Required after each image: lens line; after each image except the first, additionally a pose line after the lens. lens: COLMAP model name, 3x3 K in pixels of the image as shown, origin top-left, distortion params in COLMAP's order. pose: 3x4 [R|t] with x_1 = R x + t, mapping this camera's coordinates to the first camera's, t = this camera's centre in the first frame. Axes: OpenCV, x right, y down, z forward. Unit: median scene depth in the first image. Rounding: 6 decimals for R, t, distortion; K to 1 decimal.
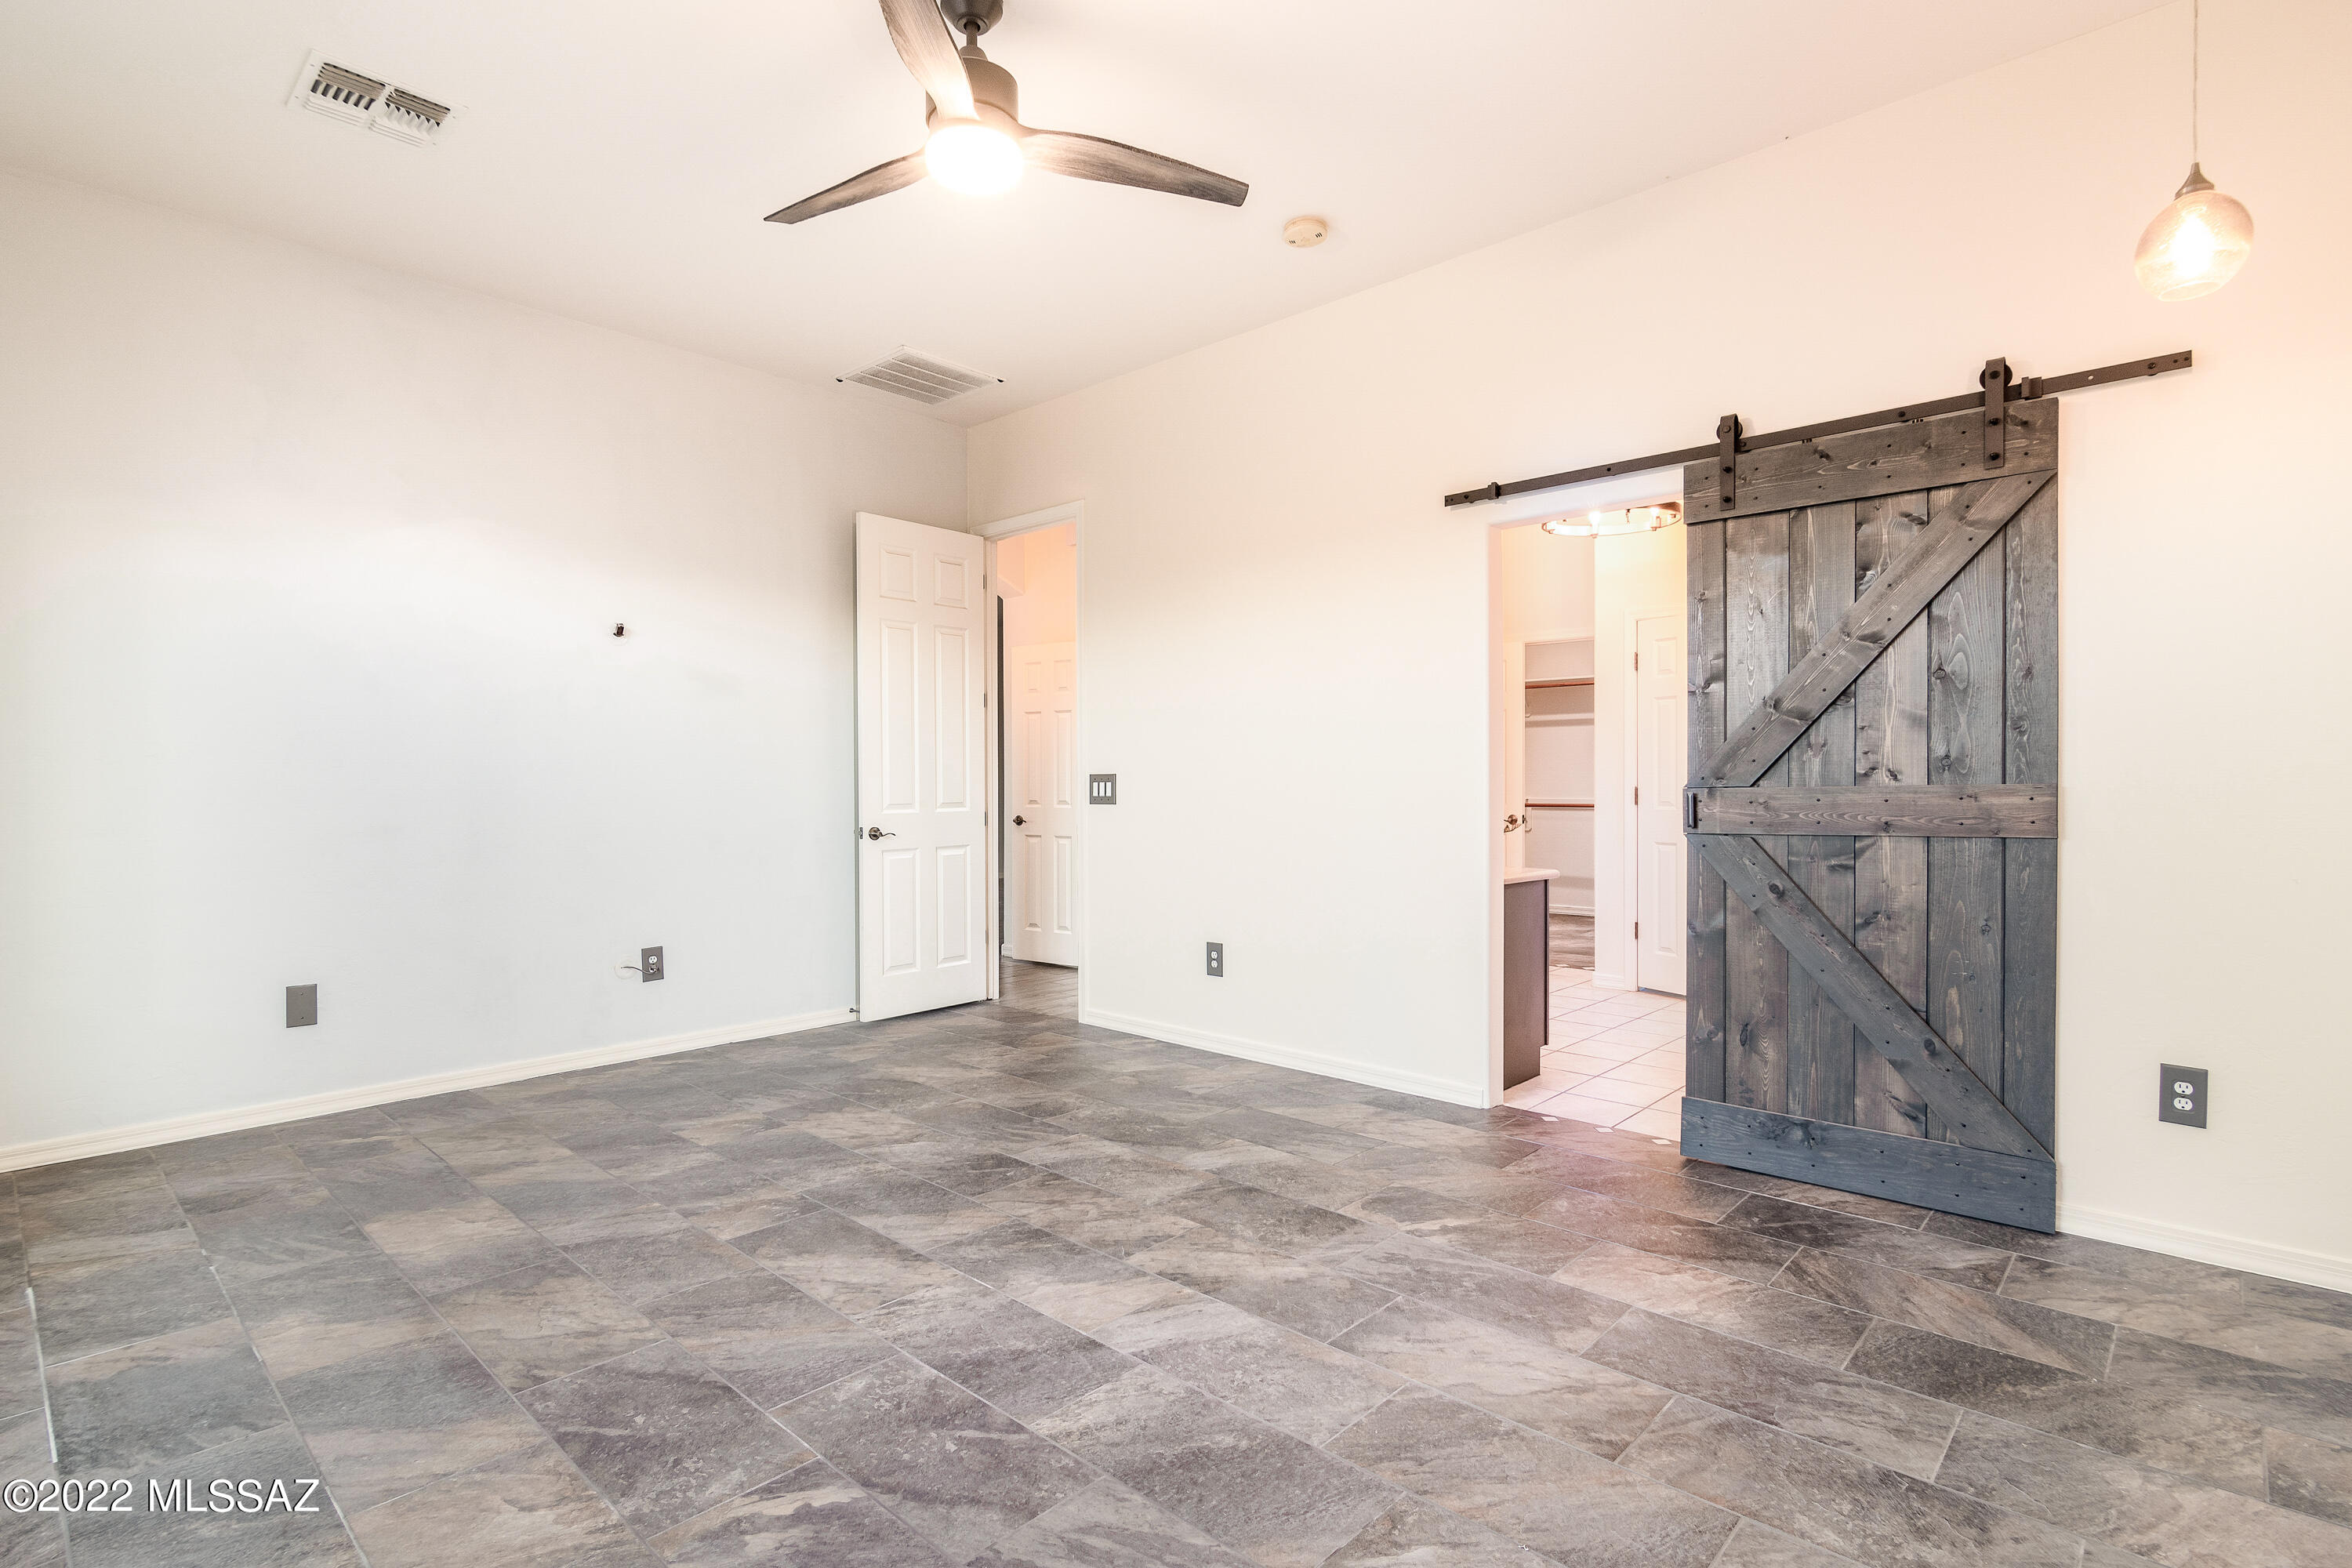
lens RADIAL K [[1132.3, 0, 1169.9], [0, 1132.3, 787.0], [0, 0, 1]] dist [-0.007762, 0.005901]
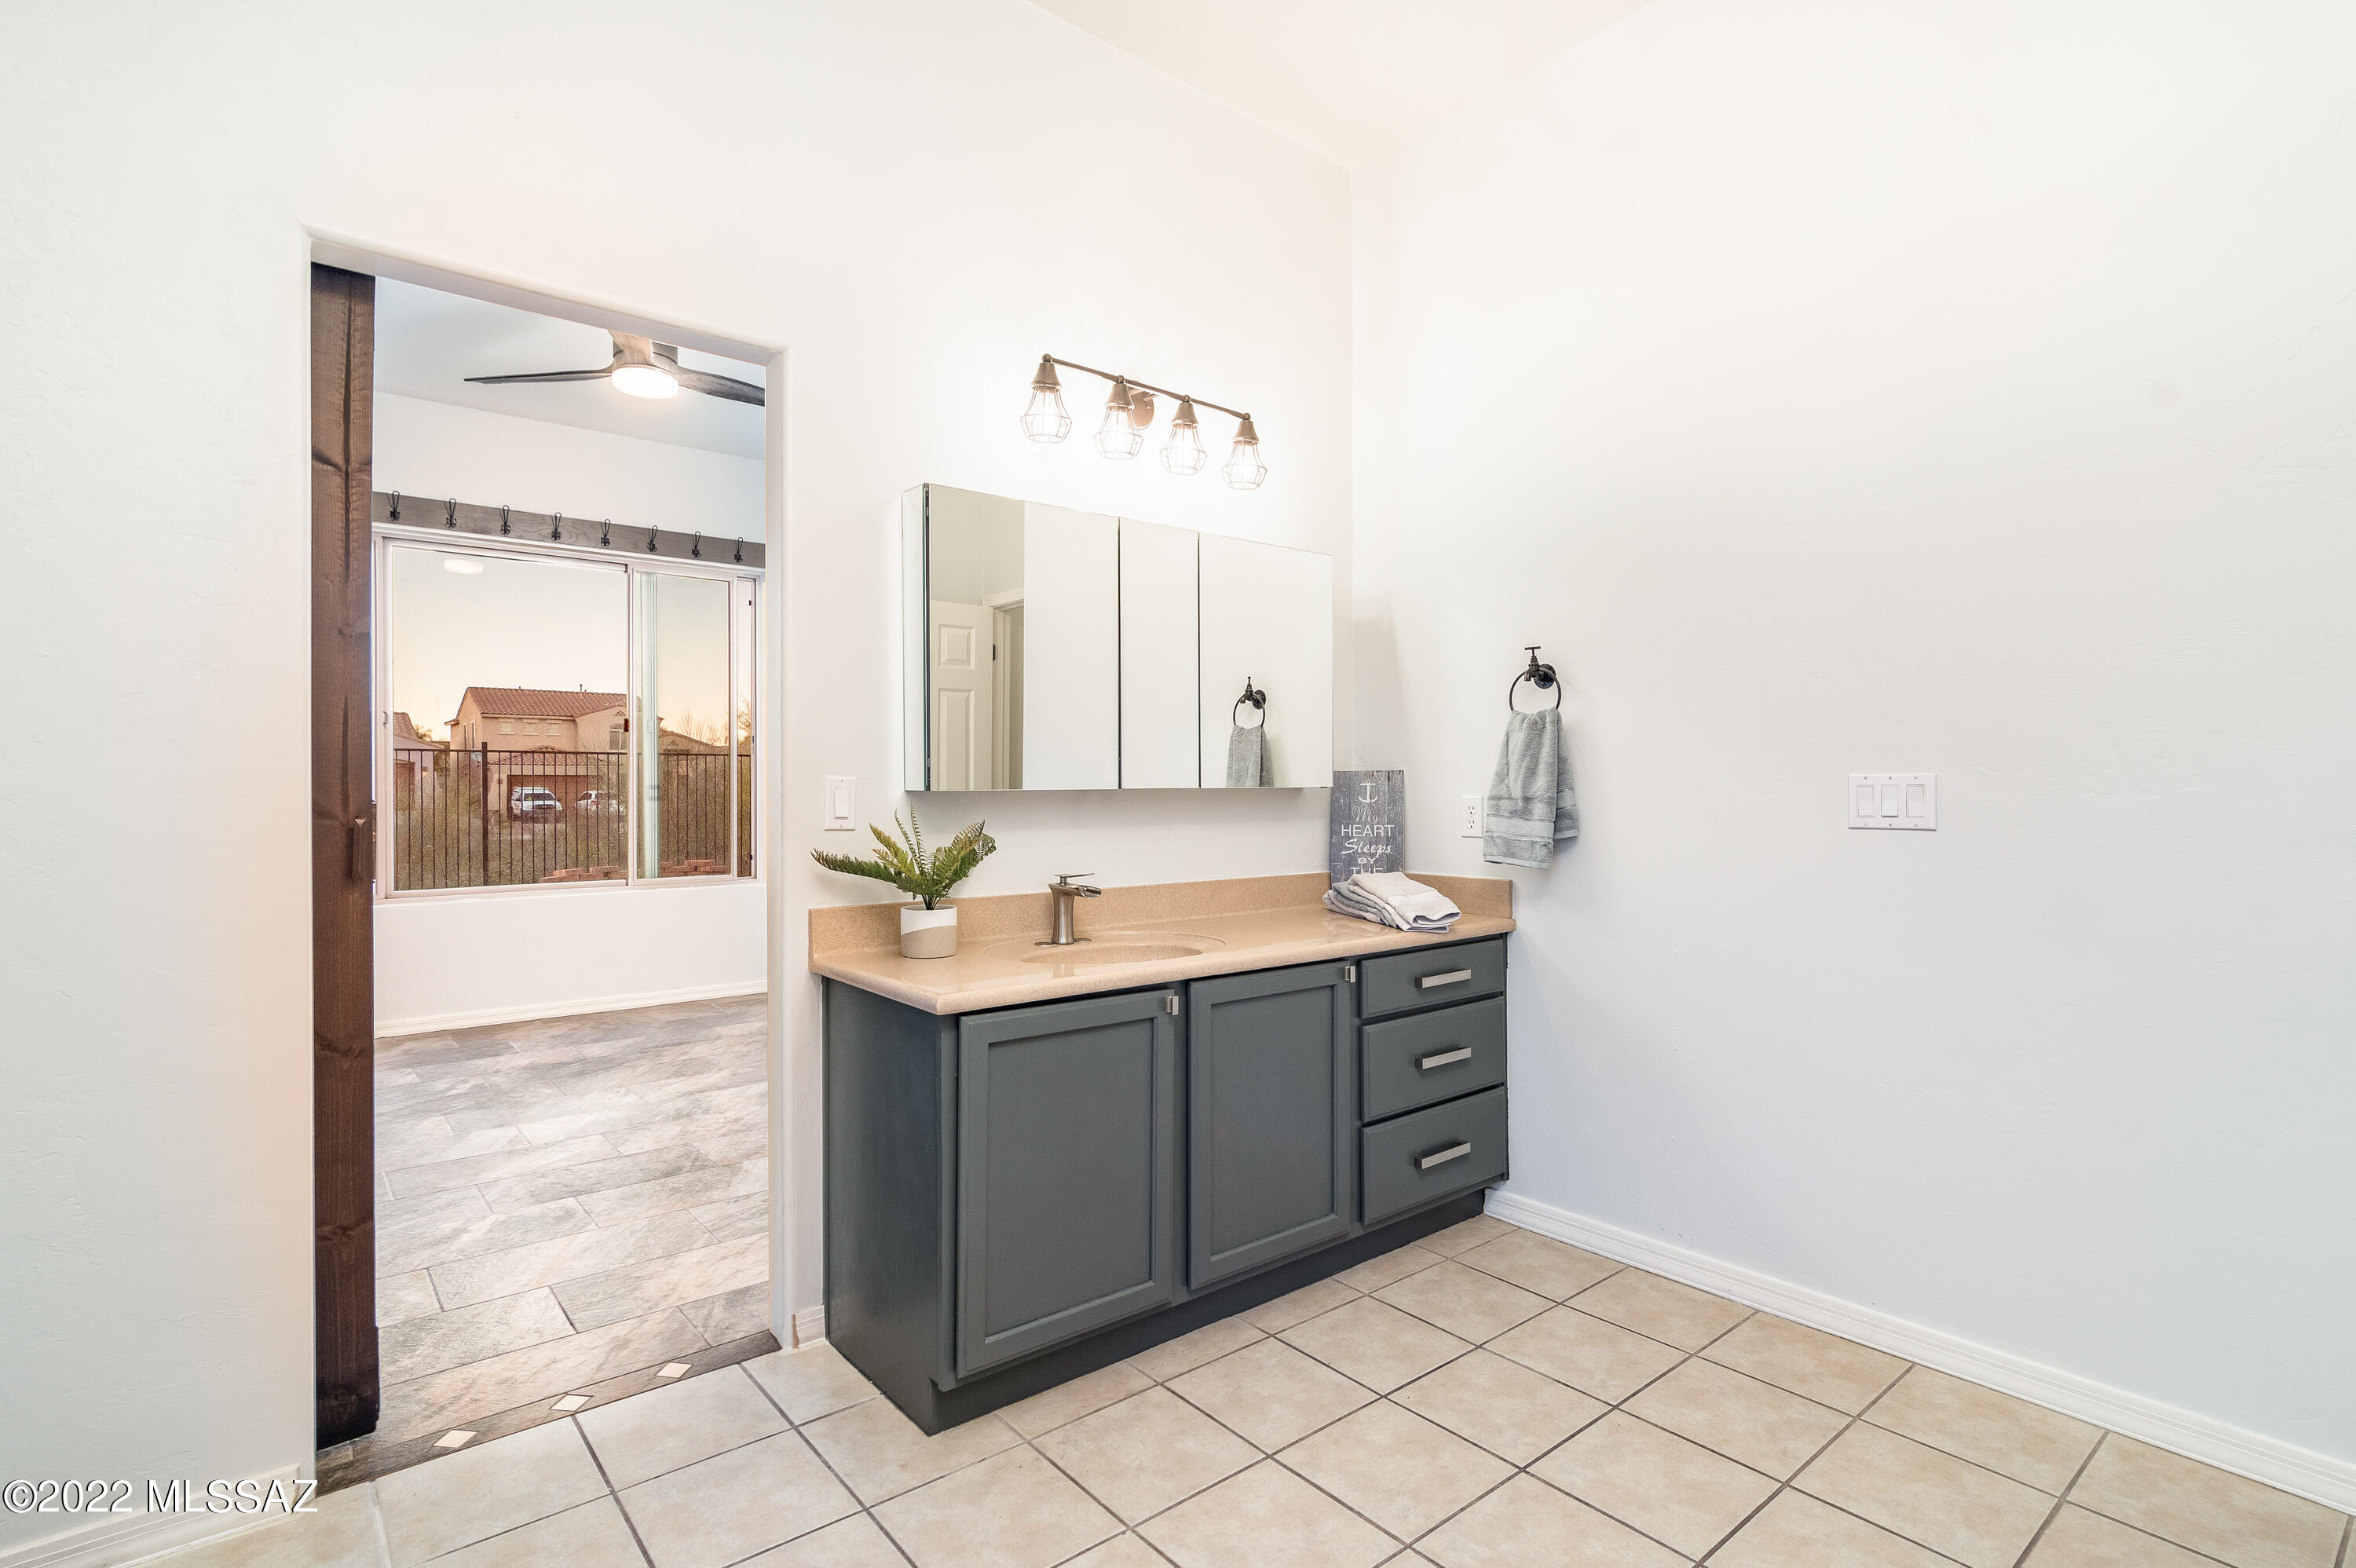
lens RADIAL K [[1121.4, 0, 1173.1], [0, 1121.4, 798.5], [0, 0, 1]] dist [0.001798, 0.000238]
pose [[-0.130249, 0.009831, -0.991433, 1.224220], [-0.005660, 0.999927, 0.010658, -0.013452], [0.991465, 0.007000, -0.130184, 1.863034]]
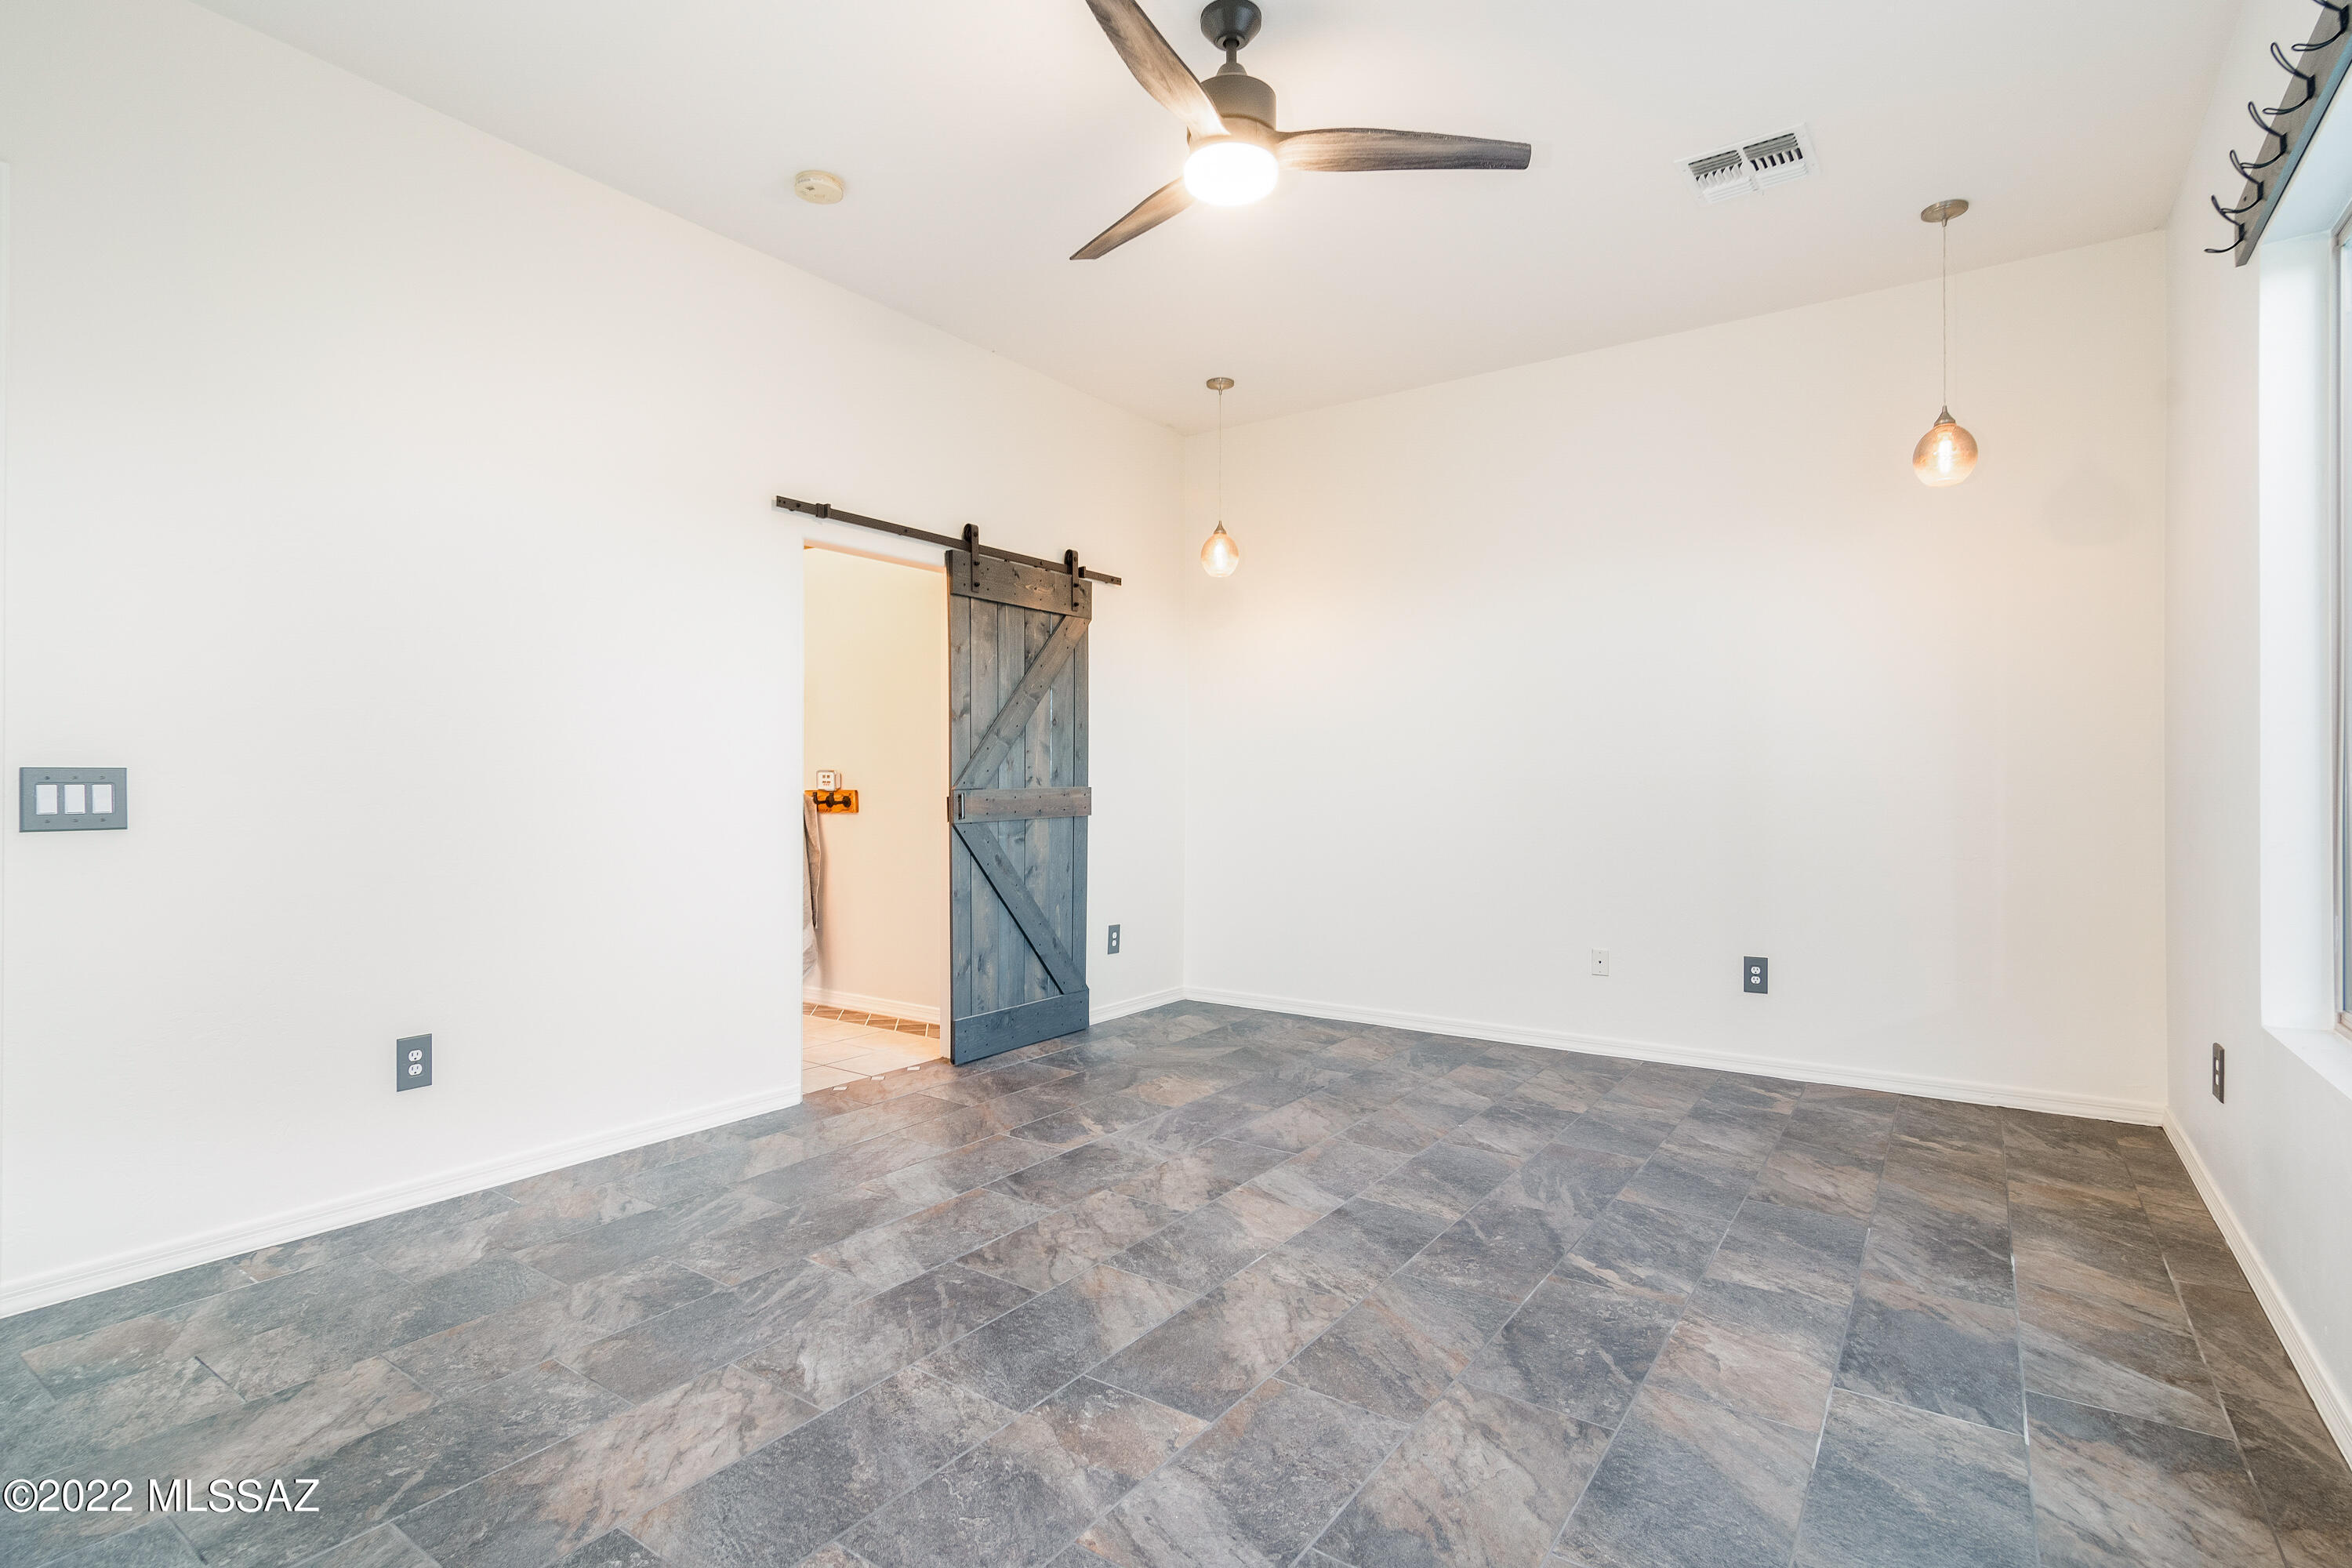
lens RADIAL K [[1132.3, 0, 1169.9], [0, 1132.3, 787.0], [0, 0, 1]] dist [-0.007762, 0.005901]
pose [[-0.133856, 0.000575, 0.991001, -1.139445], [0.004684, 0.999989, 0.000052, -0.002276], [-0.990990, 0.004648, -0.133857, 1.158143]]
